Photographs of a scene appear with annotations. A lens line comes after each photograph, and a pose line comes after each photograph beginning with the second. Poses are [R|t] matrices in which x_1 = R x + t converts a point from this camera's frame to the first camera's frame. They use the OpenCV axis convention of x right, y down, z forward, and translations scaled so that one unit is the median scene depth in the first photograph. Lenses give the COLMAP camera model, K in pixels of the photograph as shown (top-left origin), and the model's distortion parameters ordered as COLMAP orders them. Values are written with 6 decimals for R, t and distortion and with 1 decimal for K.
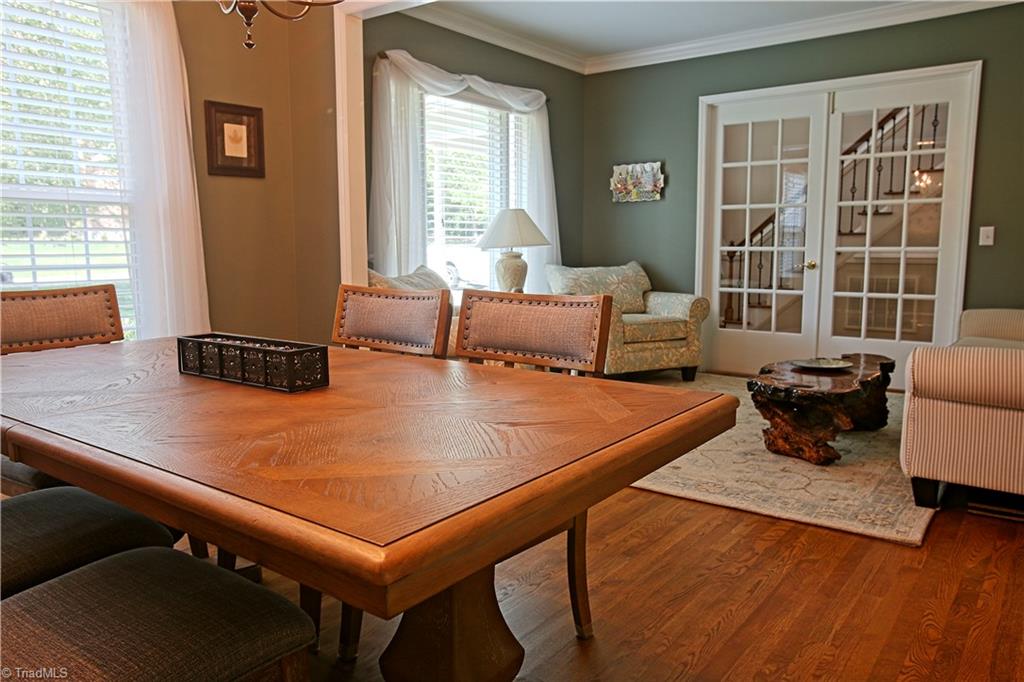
lens RADIAL K [[741.3, 0, 520.7], [0, 741.3, 333.7], [0, 0, 1]] dist [-0.025614, 0.036652]
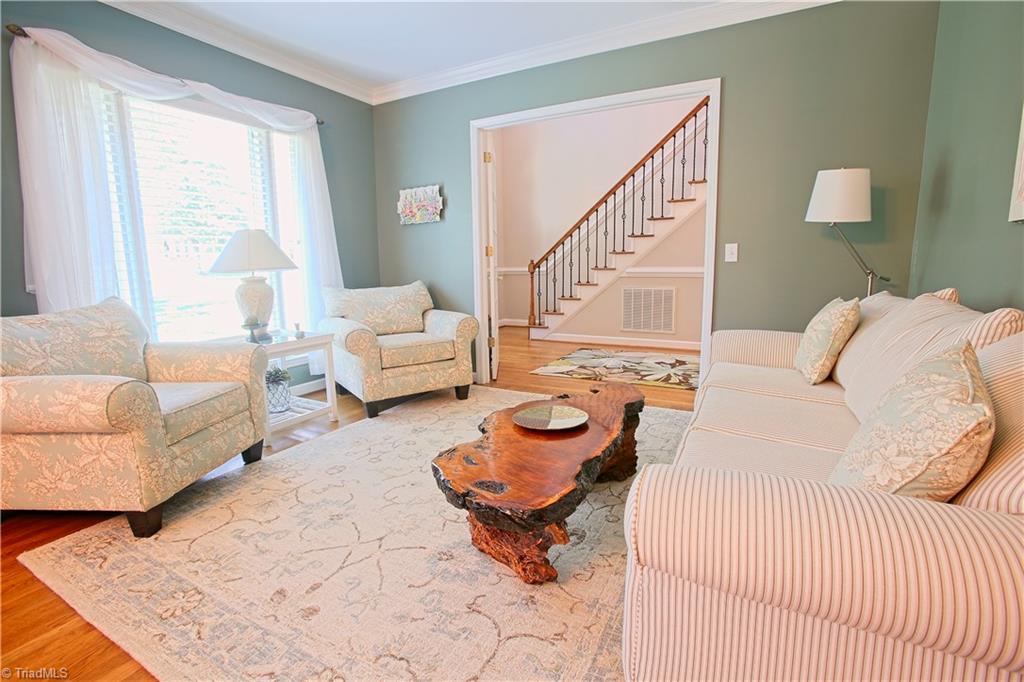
lens RADIAL K [[470.6, 0, 511.4], [0, 470.6, 334.9], [0, 0, 1]] dist [-0.072418, 0.026597]
pose [[0.989228, -0.035247, 0.142073, 0.213610], [0.030878, 0.998983, 0.032842, -0.044443], [-0.143086, -0.028101, 0.989311, 0.372025]]
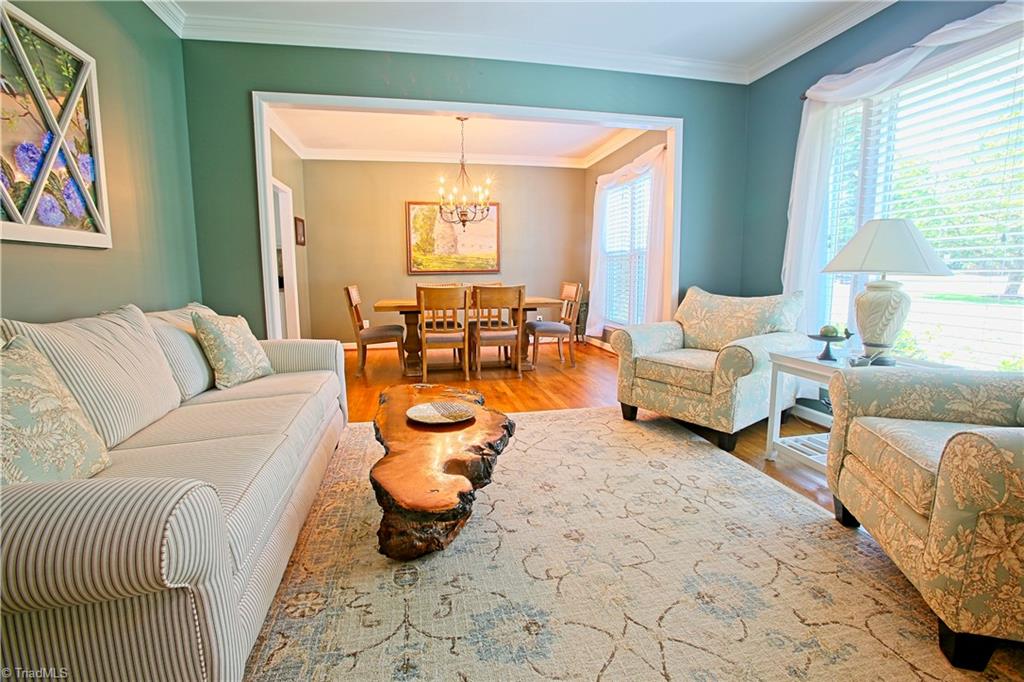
lens RADIAL K [[470.6, 0, 518.0], [0, 470.6, 334.2], [0, 0, 1]] dist [-0.072418, 0.026597]
pose [[-0.661328, 0.100936, -0.743275, 0.526299], [-0.082509, 0.975103, 0.205830, -0.116597], [0.745545, 0.197448, -0.636535, 0.989656]]
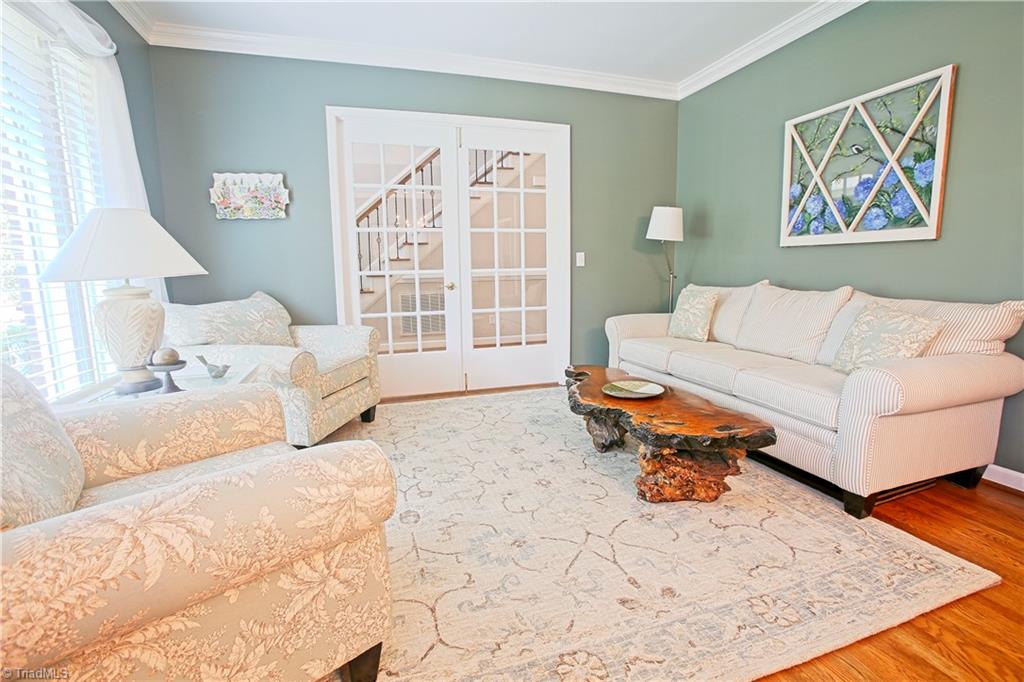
lens RADIAL K [[470.6, 0, 516.3], [0, 470.6, 331.2], [0, 0, 1]] dist [-0.072418, 0.026597]
pose [[0.578674, -0.117730, 0.807017, -0.117591], [0.109942, 0.991755, 0.065845, -0.064723], [-0.808114, 0.050622, 0.586846, 0.541643]]
